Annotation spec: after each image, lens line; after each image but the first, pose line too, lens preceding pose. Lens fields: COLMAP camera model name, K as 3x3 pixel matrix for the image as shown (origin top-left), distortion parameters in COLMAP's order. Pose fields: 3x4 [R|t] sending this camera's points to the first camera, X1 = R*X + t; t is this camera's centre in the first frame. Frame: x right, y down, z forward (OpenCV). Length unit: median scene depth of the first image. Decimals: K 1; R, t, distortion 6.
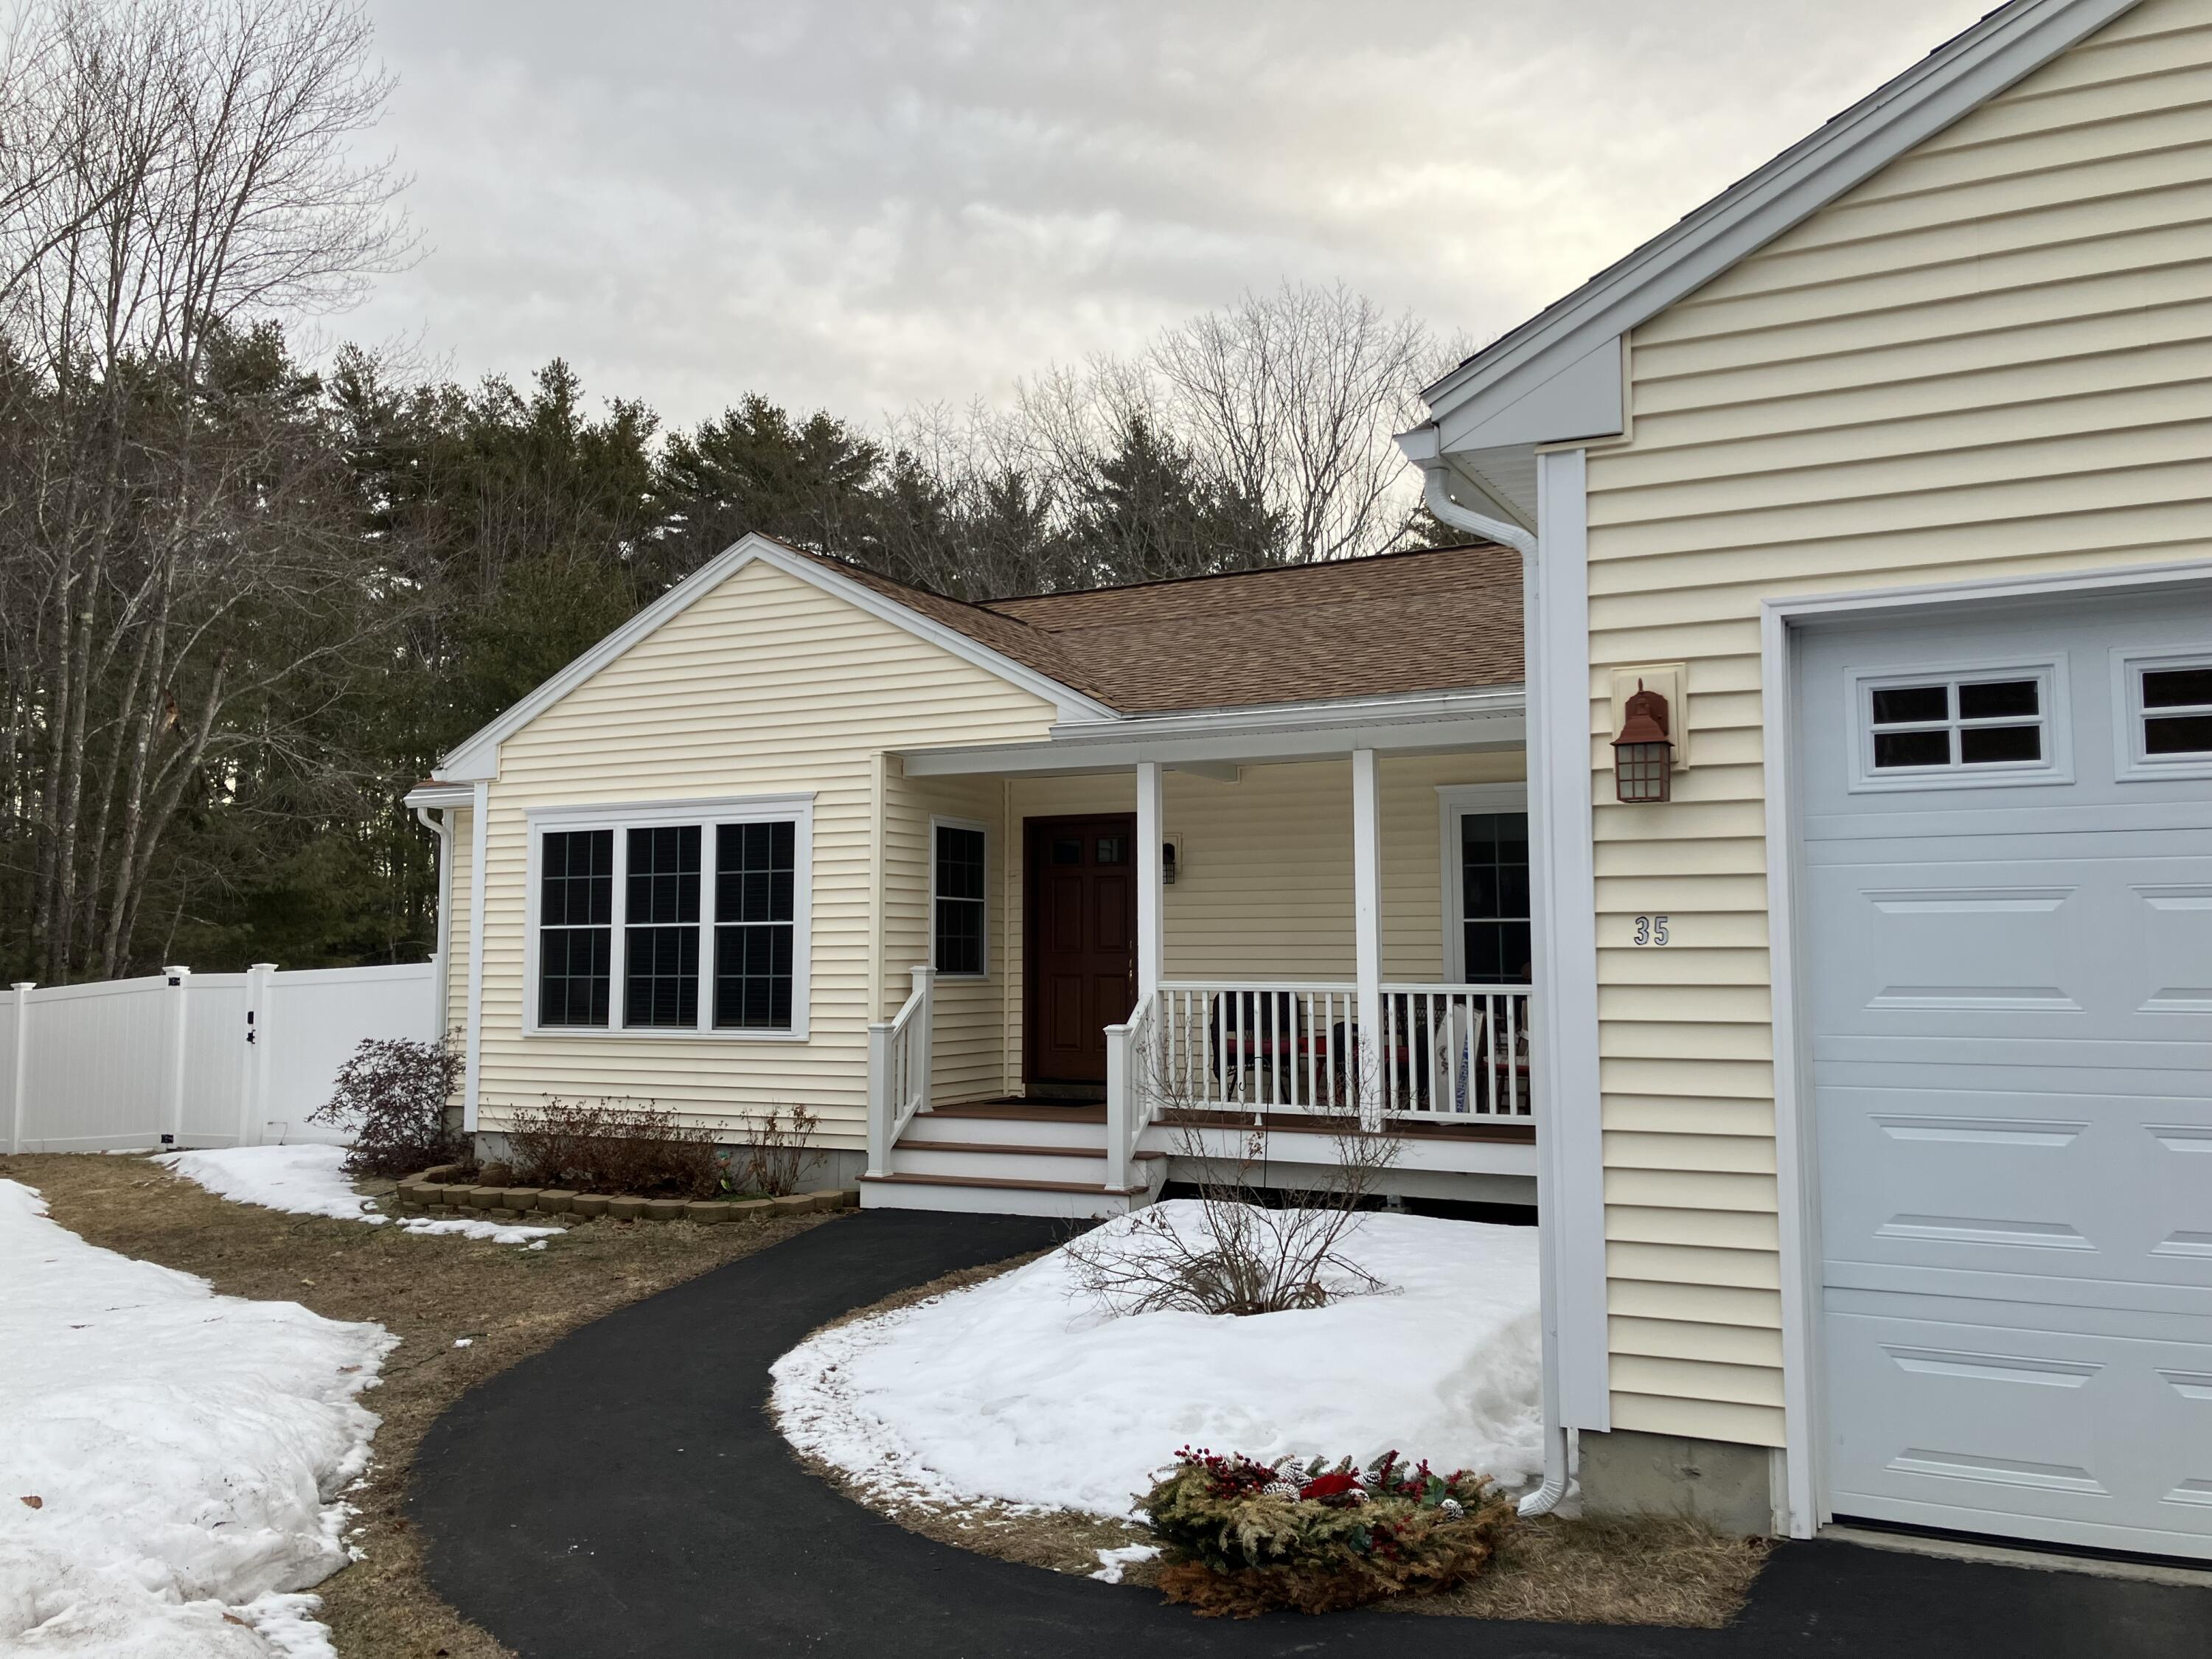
lens RADIAL K [[1780.6, 0, 1113.7], [0, 1780.6, 813.6], [0, 0, 1]] dist [0.111151, -0.271119]
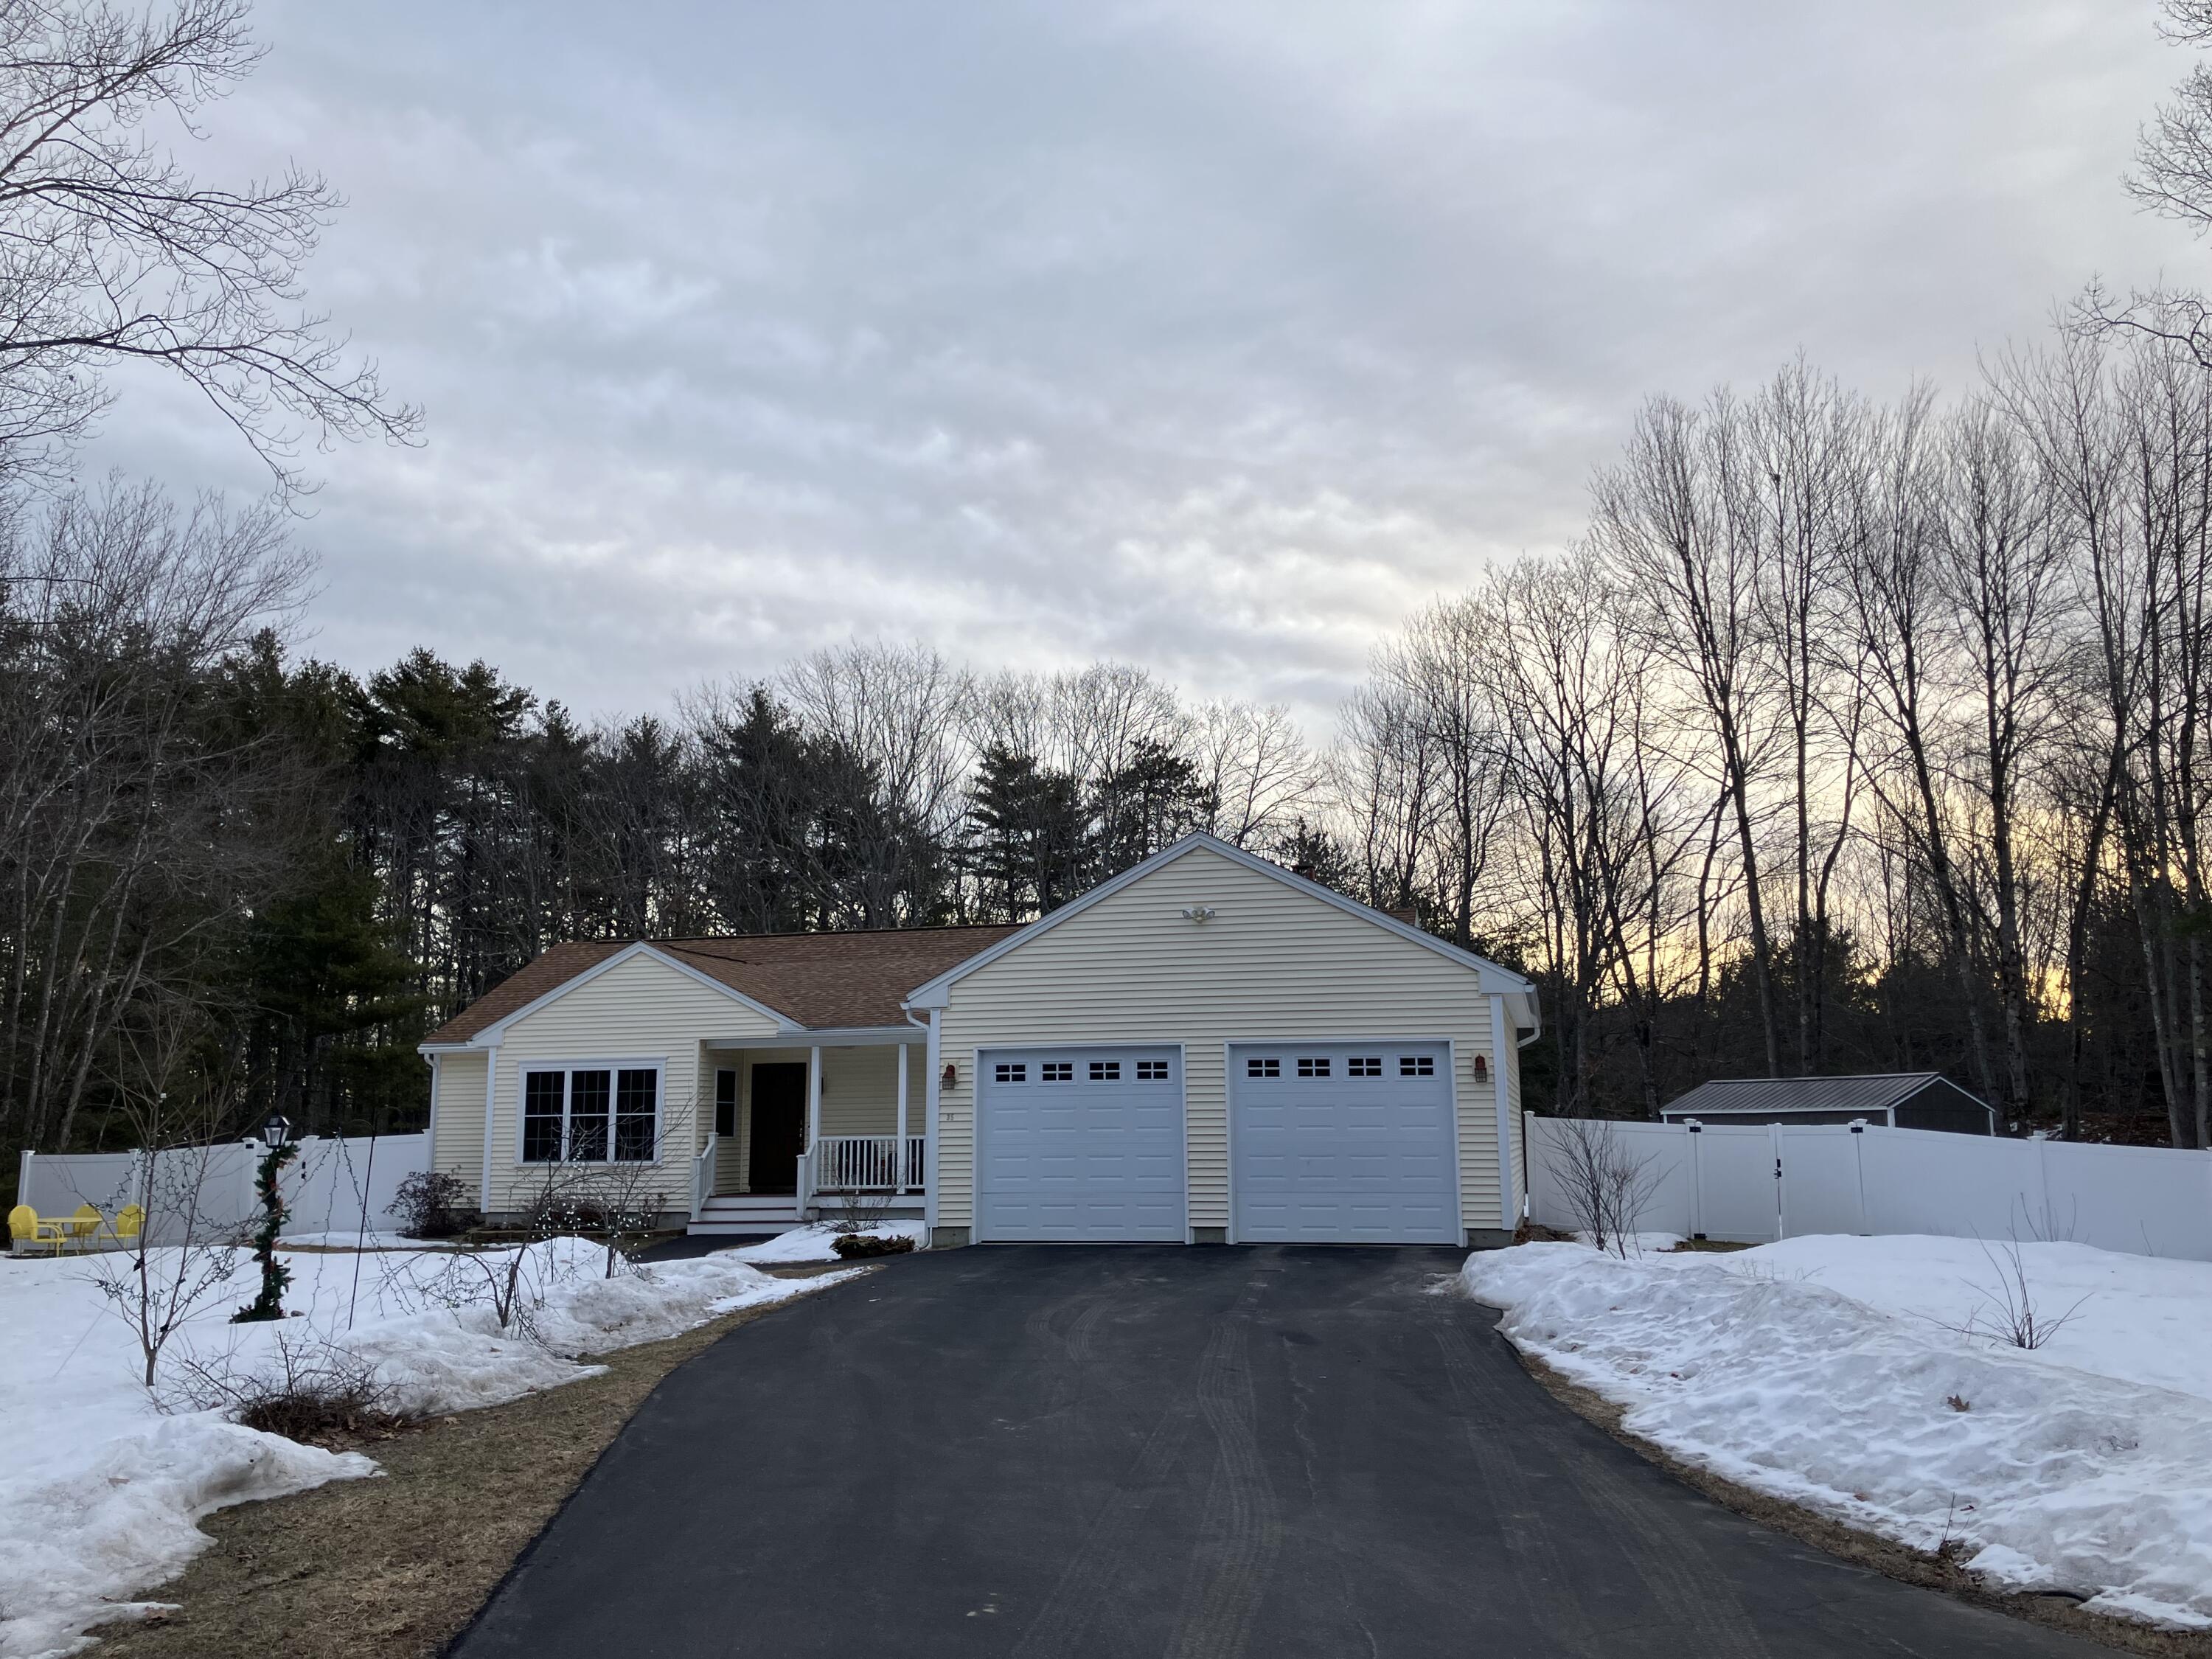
lens RADIAL K [[1783.7, 0, 1104.2], [0, 1783.7, 800.1], [0, 0, 1]] dist [0.148965, -0.405483]
pose [[0.974823, 0.034303, 0.220328, -0.134144], [-0.011430, 0.994484, -0.104263, -0.100664], [-0.222689, 0.099120, 0.969838, -1.360148]]
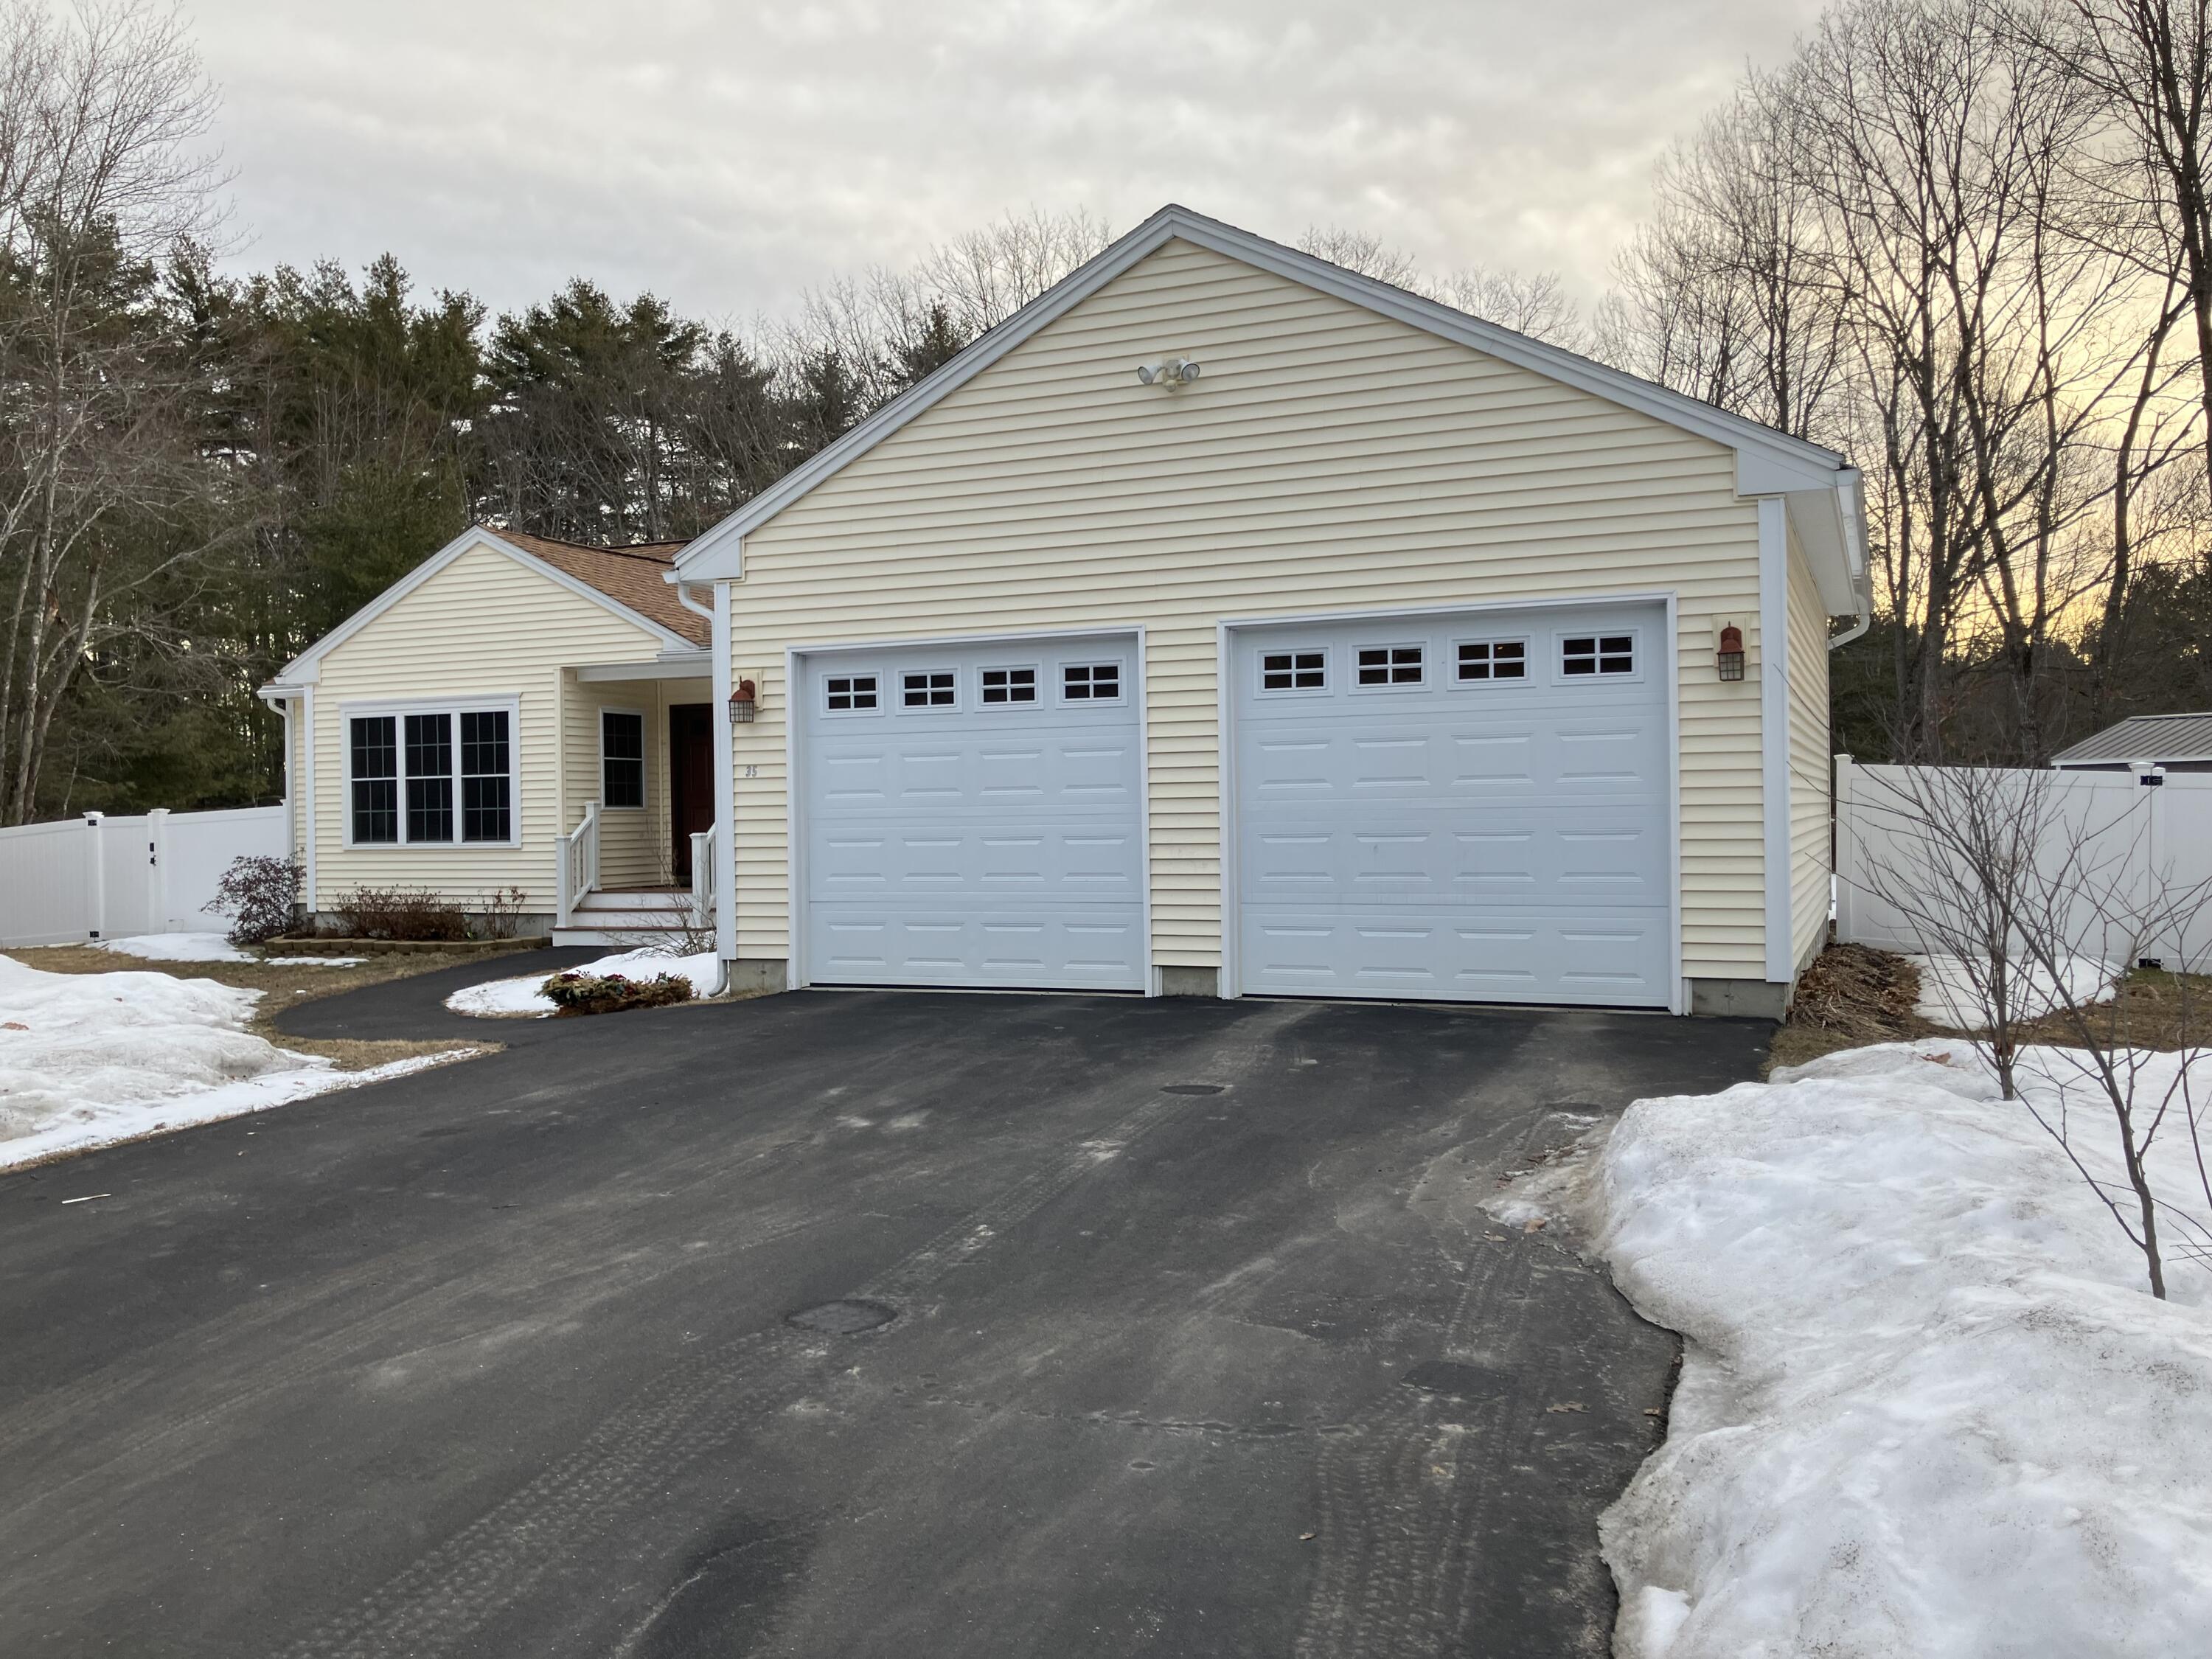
lens RADIAL K [[1792.7, 0, 1101.1], [0, 1792.7, 817.7], [0, 0, 1]] dist [0.059491, -0.072017]
pose [[0.998309, -0.013477, 0.056545, 0.244405], [0.008622, 0.996323, 0.085240, -0.032062], [-0.057486, -0.084608, 0.994755, -0.605784]]
